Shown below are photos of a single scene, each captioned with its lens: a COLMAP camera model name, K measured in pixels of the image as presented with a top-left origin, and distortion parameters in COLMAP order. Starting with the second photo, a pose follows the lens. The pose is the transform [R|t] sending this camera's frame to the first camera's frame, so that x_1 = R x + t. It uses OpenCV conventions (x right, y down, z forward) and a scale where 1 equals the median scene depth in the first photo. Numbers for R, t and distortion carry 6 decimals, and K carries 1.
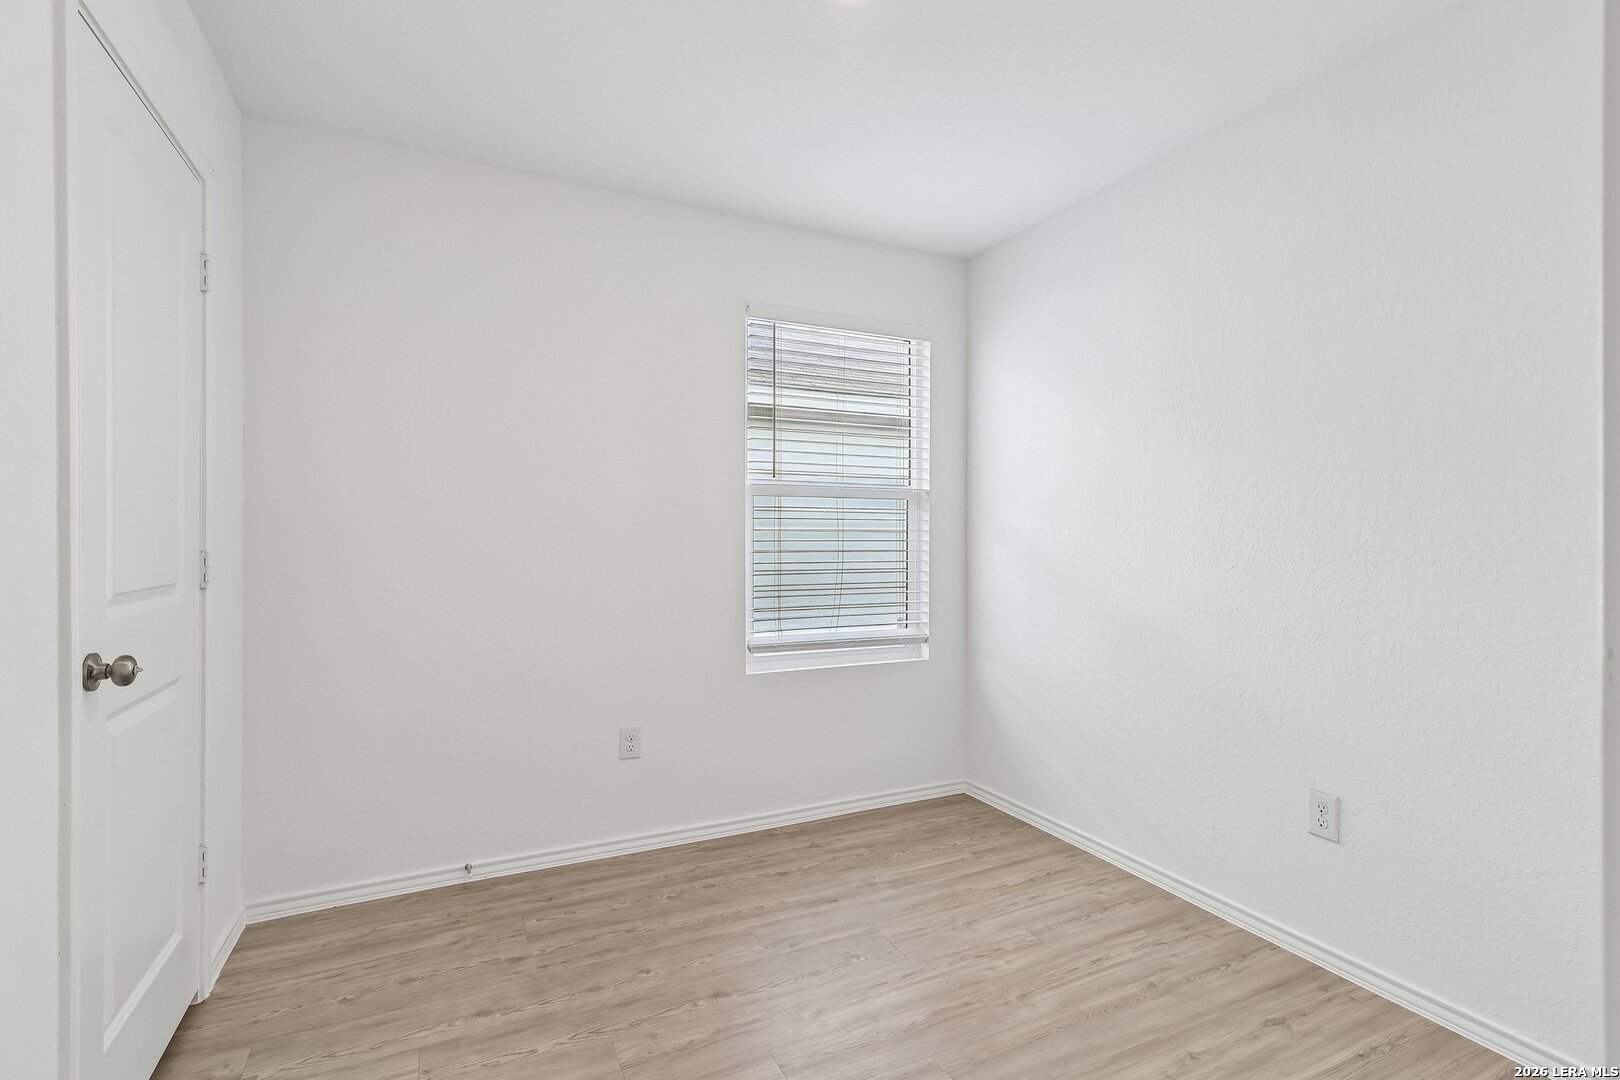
lens RADIAL K [[752.9, 0, 808.8], [0, 752.9, 547.4], [0, 0, 1]] dist [0.004149, 0.000970]
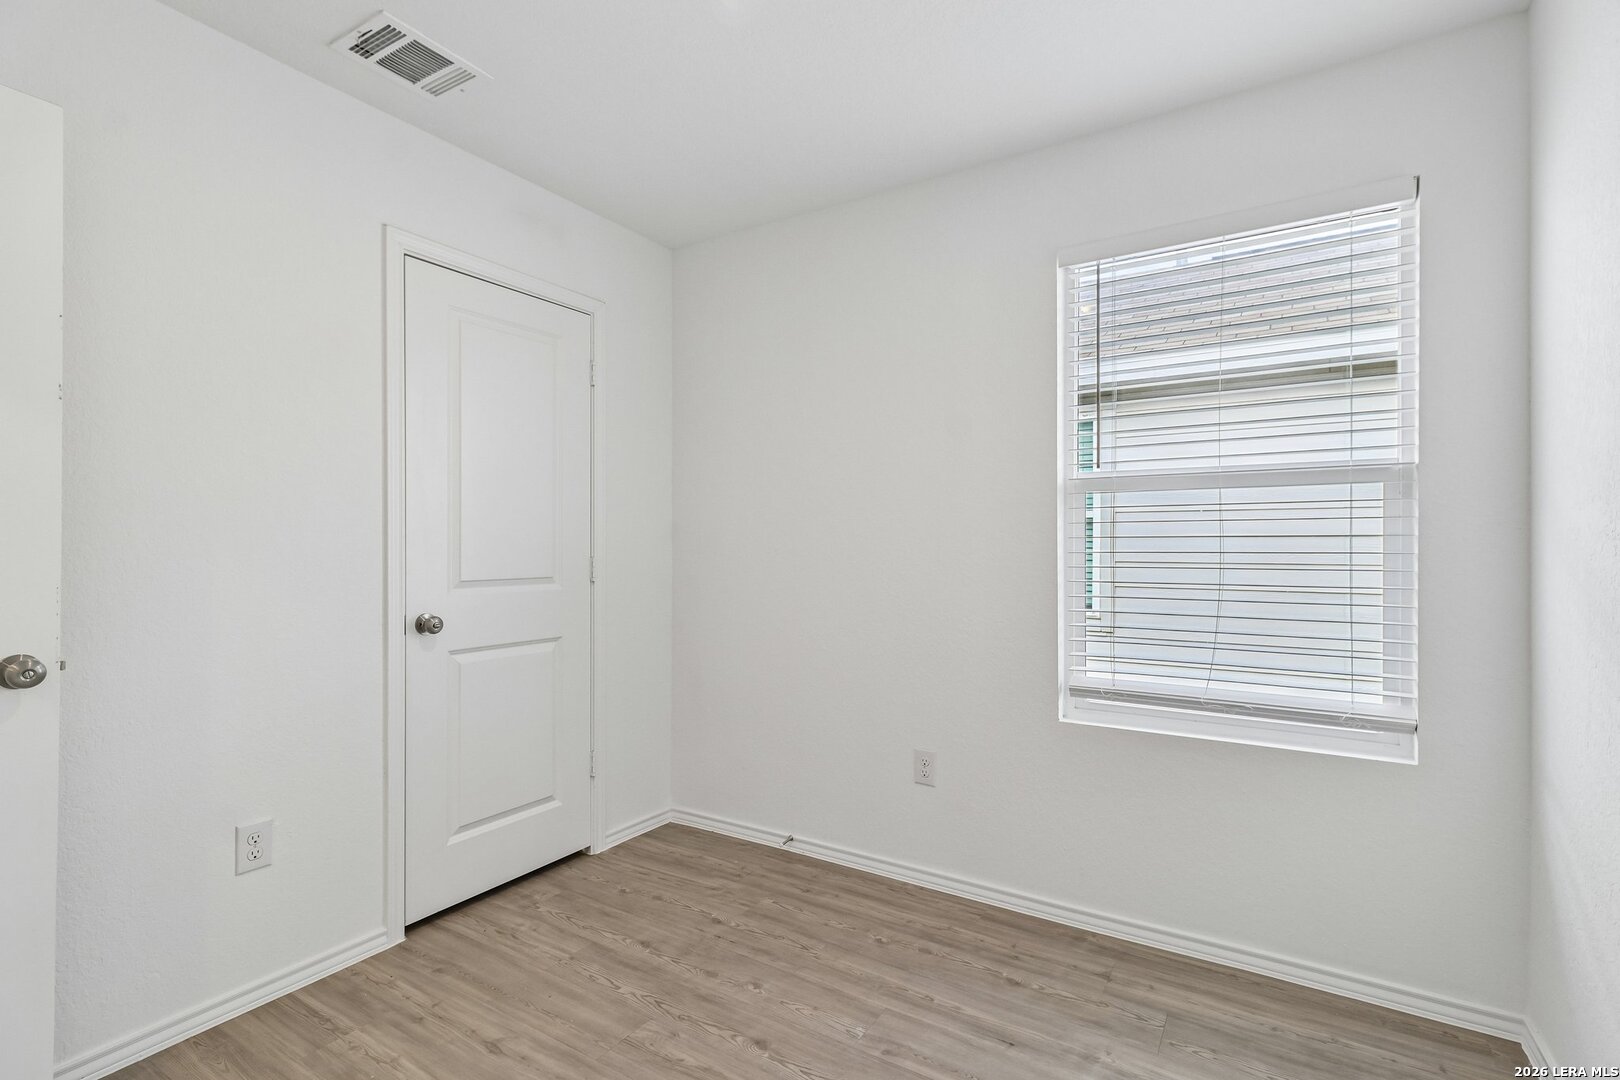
lens RADIAL K [[752.9, 0, 808.8], [0, 752.9, 547.4], [0, 0, 1]] dist [0.004149, 0.000970]
pose [[0.529767, 0.000320, -0.848143, 0.586397], [-0.009557, 0.999939, -0.005591, -0.008610], [0.848089, 0.011067, 0.529738, 0.466477]]
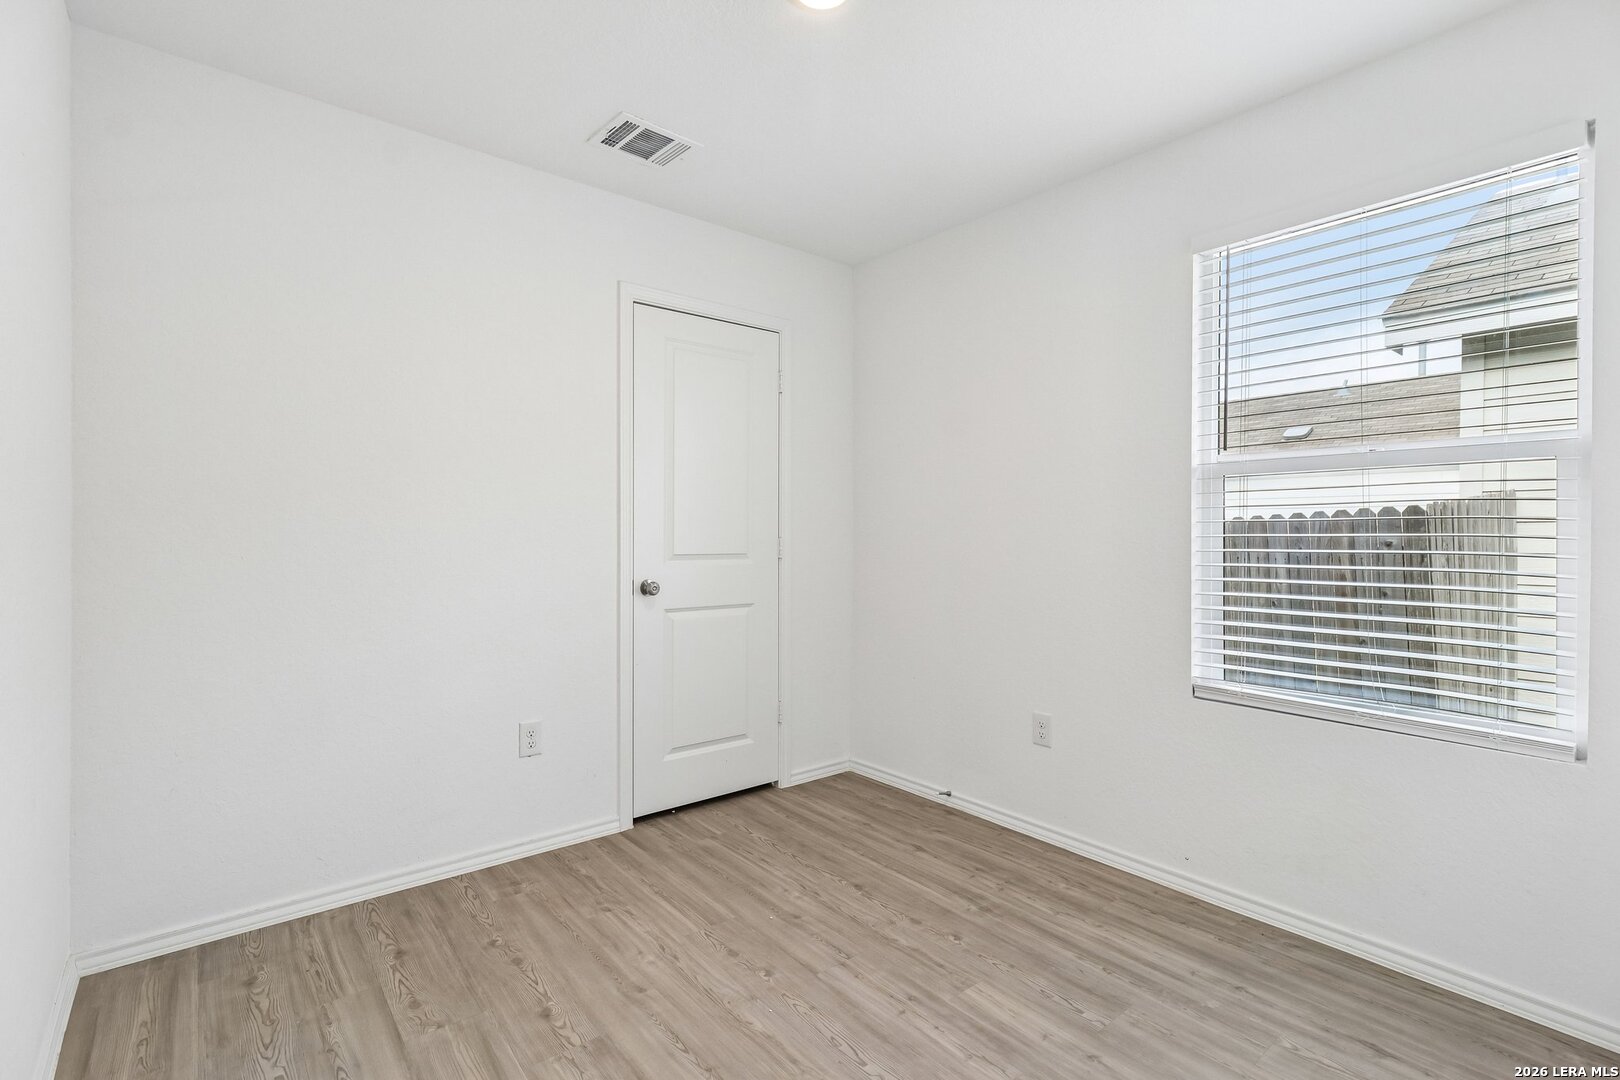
lens RADIAL K [[756.2, 0, 810.0], [0, 756.2, 540.0], [0, 0, 1]] dist [0.002132, 0.000504]
pose [[0.230116, 0.011599, -0.973094, 0.791735], [-0.014992, 0.999853, 0.008373, -0.003941], [0.973048, 0.012662, 0.230256, 0.538584]]
